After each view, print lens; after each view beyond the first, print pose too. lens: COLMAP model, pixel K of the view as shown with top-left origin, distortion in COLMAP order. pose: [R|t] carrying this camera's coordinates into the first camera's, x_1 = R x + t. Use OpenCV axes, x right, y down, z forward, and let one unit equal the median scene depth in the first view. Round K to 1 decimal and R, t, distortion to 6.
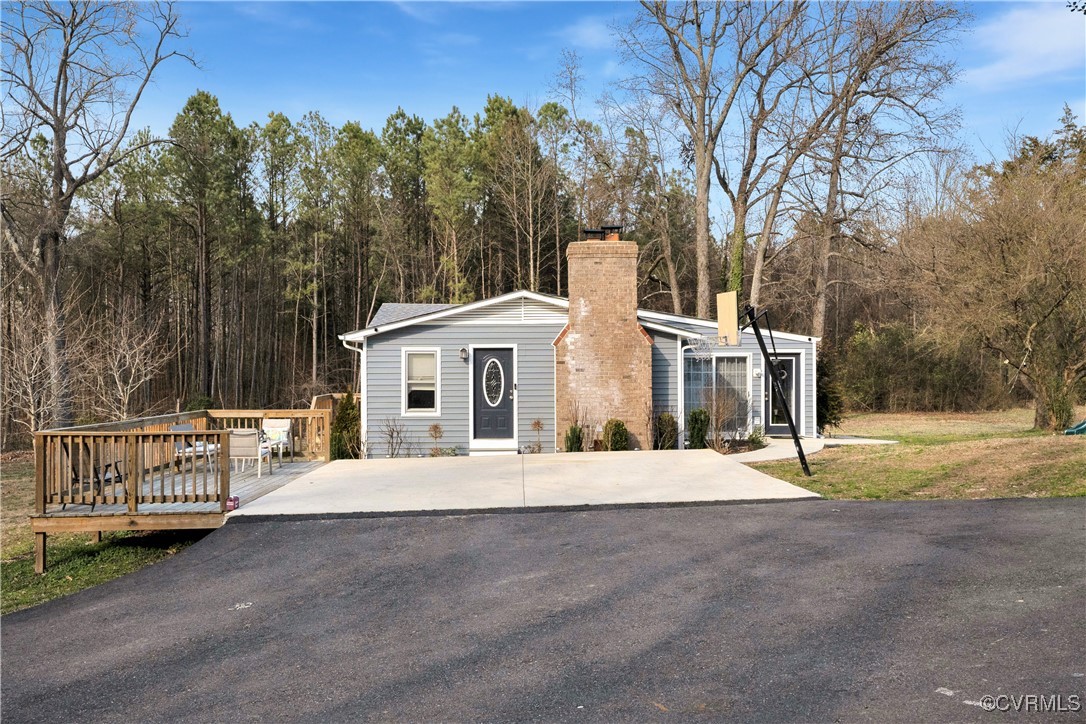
lens RADIAL K [[1087.3, 0, 551.4], [0, 1087.3, 366.9], [0, 0, 1]] dist [0.005182, 0.000000]
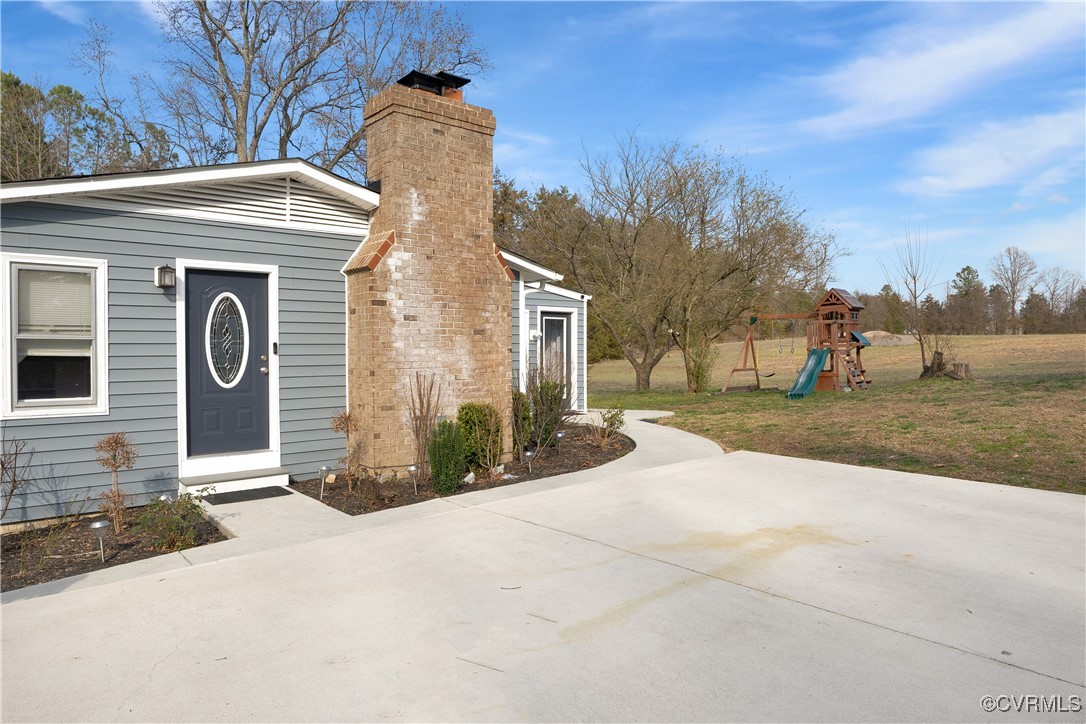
lens RADIAL K [[674.1, 0, 537.2], [0, 674.1, 362.4], [0, 0, 1]] dist [-0.025361, -0.002876]
pose [[0.776751, -0.009595, 0.629734, -0.137277], [0.000335, 0.999890, 0.014821, 0.020075], [-0.629807, -0.011301, 0.776669, 0.673800]]
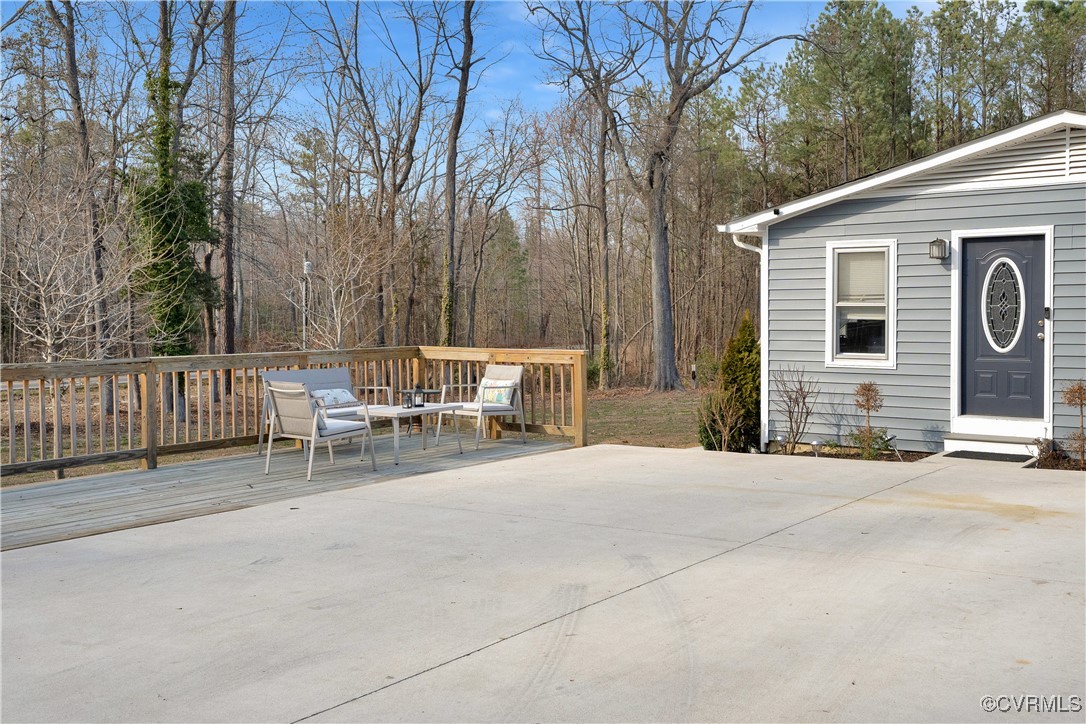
lens RADIAL K [[1087.3, 0, 537.3], [0, 1087.3, 339.6], [0, 0, 1]] dist [0.005182, 0.000000]
pose [[0.778793, 0.016840, -0.627055, 0.095321], [0.001776, 0.999576, 0.029050, 0.015274], [0.627279, -0.023737, 0.778433, 0.474421]]
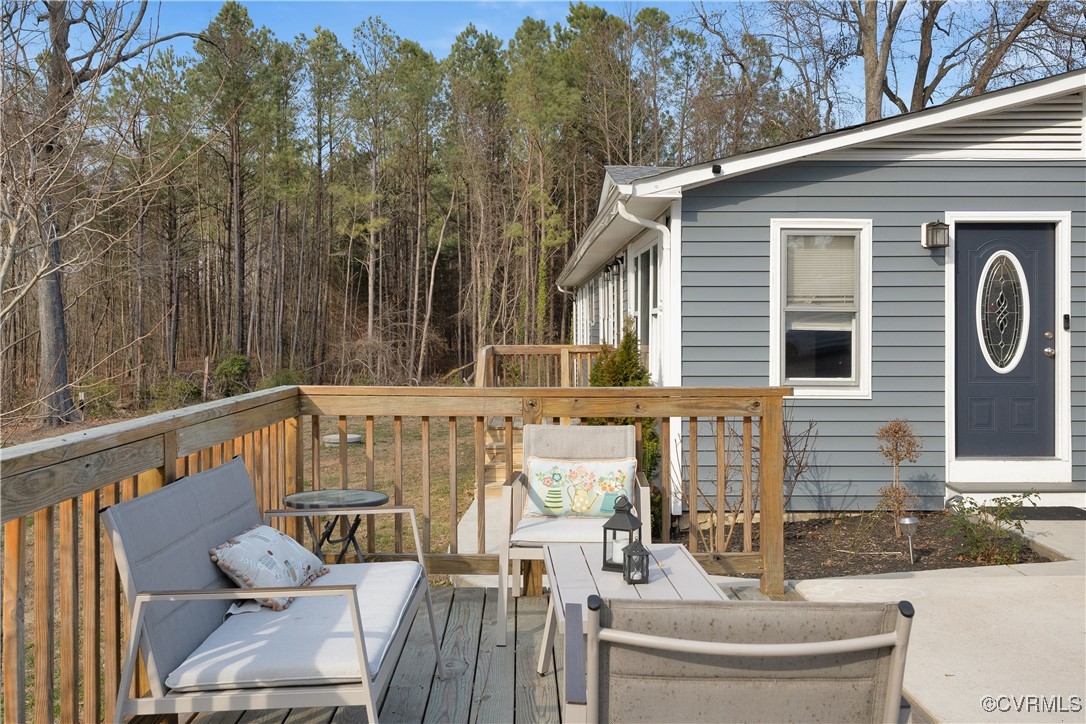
lens RADIAL K [[998.4, 0, 527.4], [0, 998.4, 325.4], [0, 0, 1]] dist [0.011391, 0.000000]
pose [[0.999736, 0.004291, -0.022554, -0.215671], [-0.004427, 0.999972, -0.006006, 0.022229], [0.022527, 0.006105, 0.999728, 0.641558]]
